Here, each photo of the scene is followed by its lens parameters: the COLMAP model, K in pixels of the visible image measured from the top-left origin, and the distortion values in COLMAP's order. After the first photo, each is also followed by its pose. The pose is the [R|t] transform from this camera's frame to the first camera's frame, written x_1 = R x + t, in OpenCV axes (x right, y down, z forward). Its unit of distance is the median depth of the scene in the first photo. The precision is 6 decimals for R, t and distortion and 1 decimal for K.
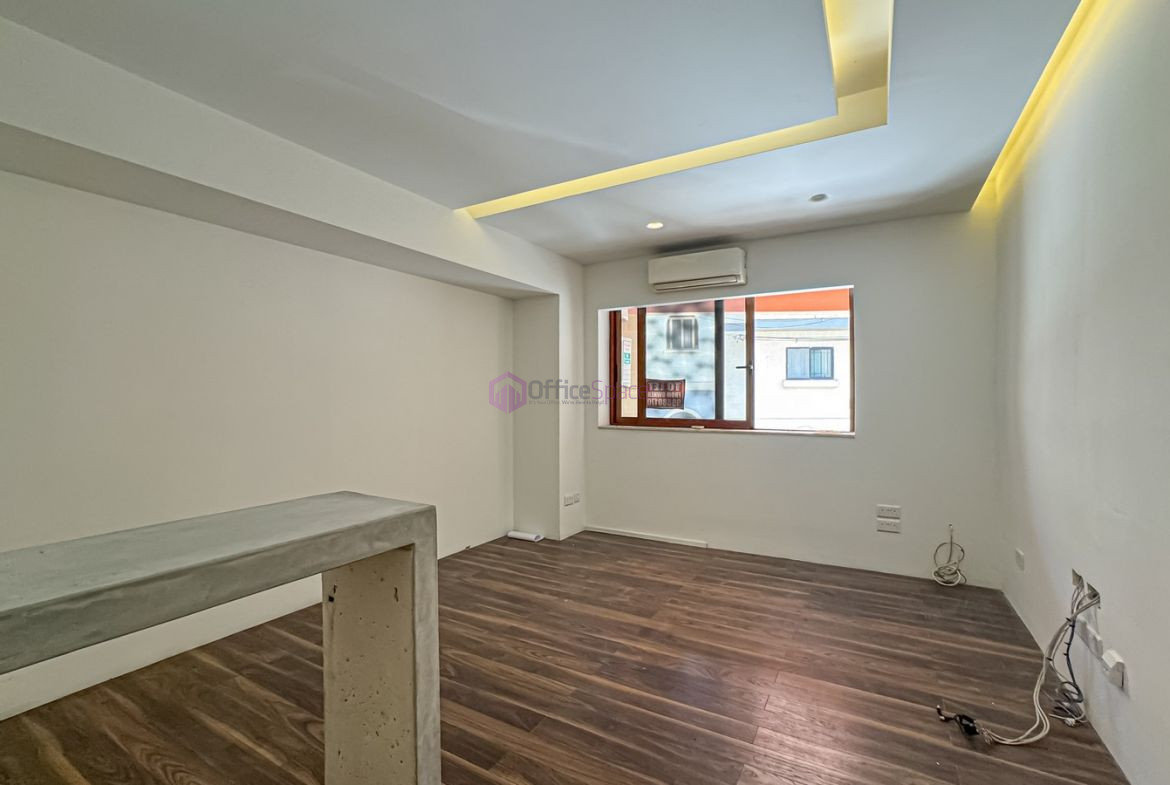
lens RADIAL K [[509.0, 0, 587.5], [0, 509.0, 392.2], [0, 0, 1]] dist [-0.035446, 0.014226]
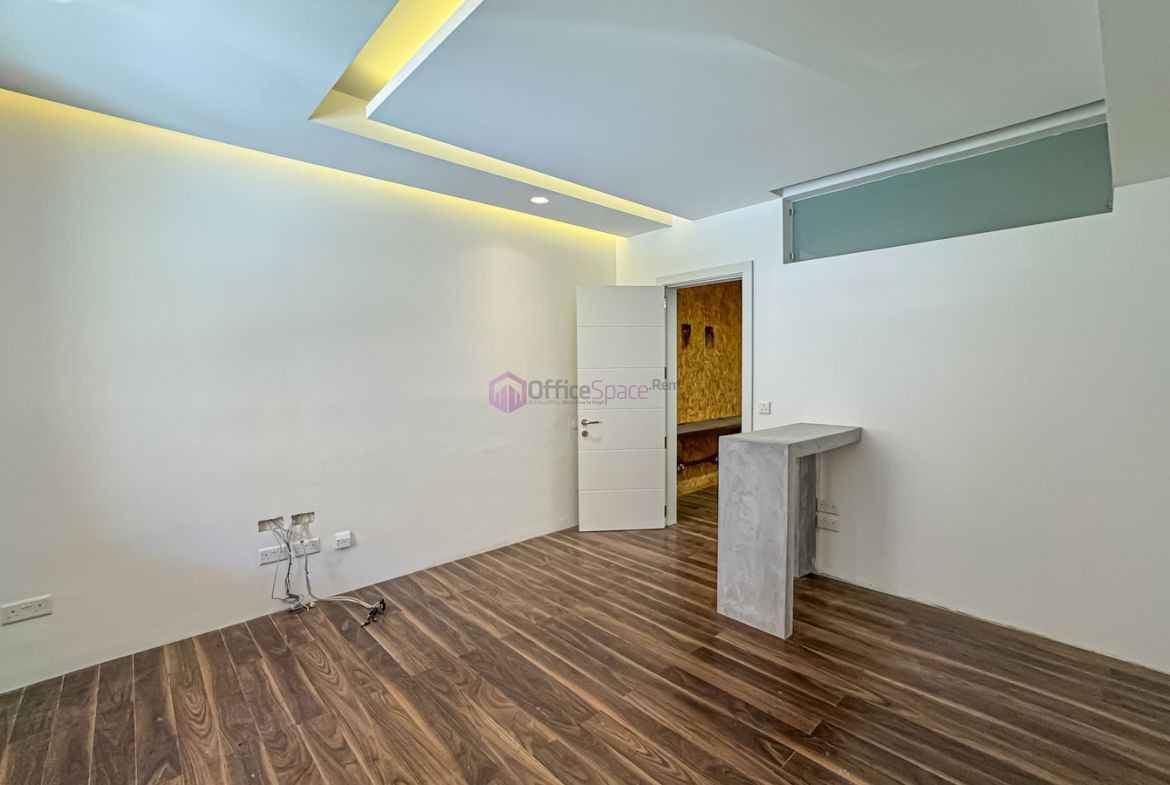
lens RADIAL K [[509.0, 0, 583.5], [0, 509.0, 389.7], [0, 0, 1]] dist [-0.035446, 0.014226]
pose [[-0.955019, -0.001119, 0.296543, -0.229567], [0.008835, 0.999442, 0.032225, -0.029010], [-0.296414, 0.033395, -0.954476, 1.874831]]
